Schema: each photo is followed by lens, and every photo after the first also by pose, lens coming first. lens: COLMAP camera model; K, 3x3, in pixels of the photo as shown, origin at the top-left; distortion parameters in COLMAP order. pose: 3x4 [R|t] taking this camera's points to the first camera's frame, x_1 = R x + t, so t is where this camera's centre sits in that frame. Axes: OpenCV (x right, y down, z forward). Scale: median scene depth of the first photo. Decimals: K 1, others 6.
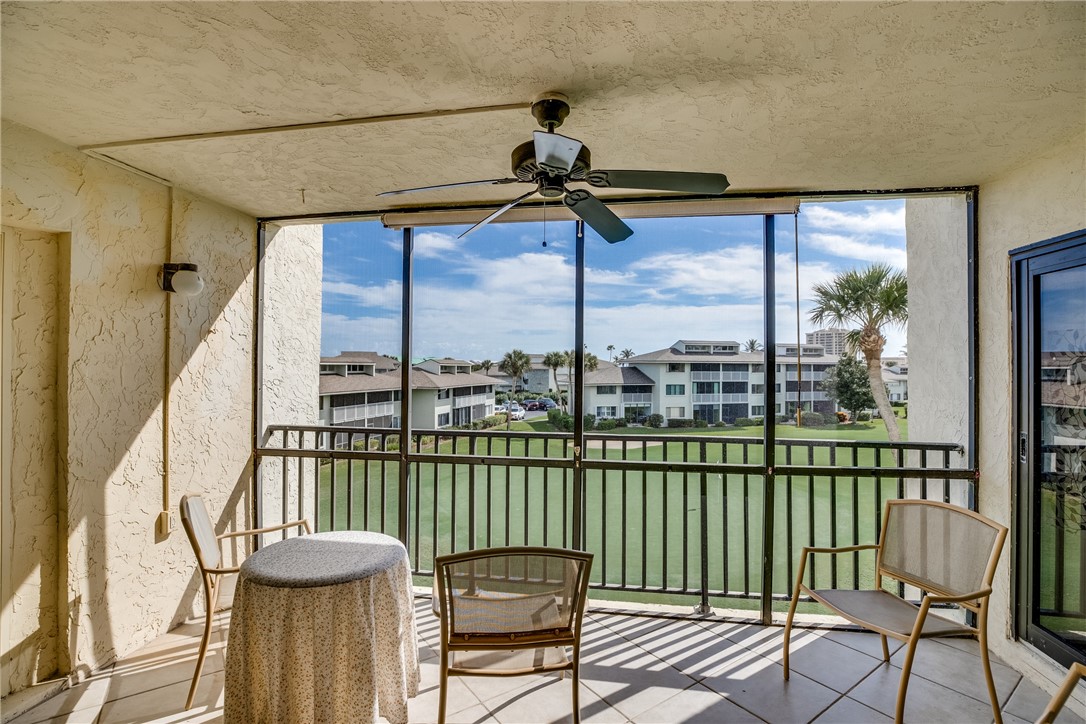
lens RADIAL K [[506.4, 0, 552.8], [0, 506.4, 363.8], [0, 0, 1]] dist [-0.023657, 0.000362]
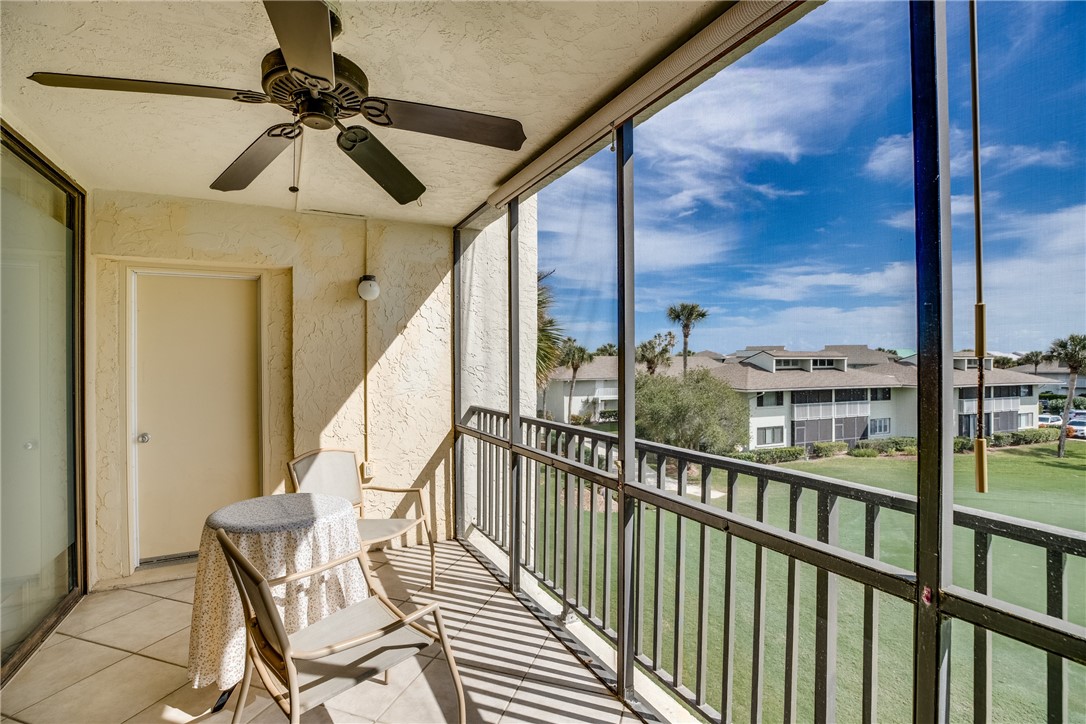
lens RADIAL K [[503.3, 0, 543.0], [0, 503.3, 362.0], [0, 0, 1]] dist [-0.036652, 0.012347]
pose [[0.595936, -0.007447, -0.802997, 0.533581], [0.011031, 0.999939, -0.001087, 0.029817], [0.802956, -0.008211, 0.595982, 0.520866]]
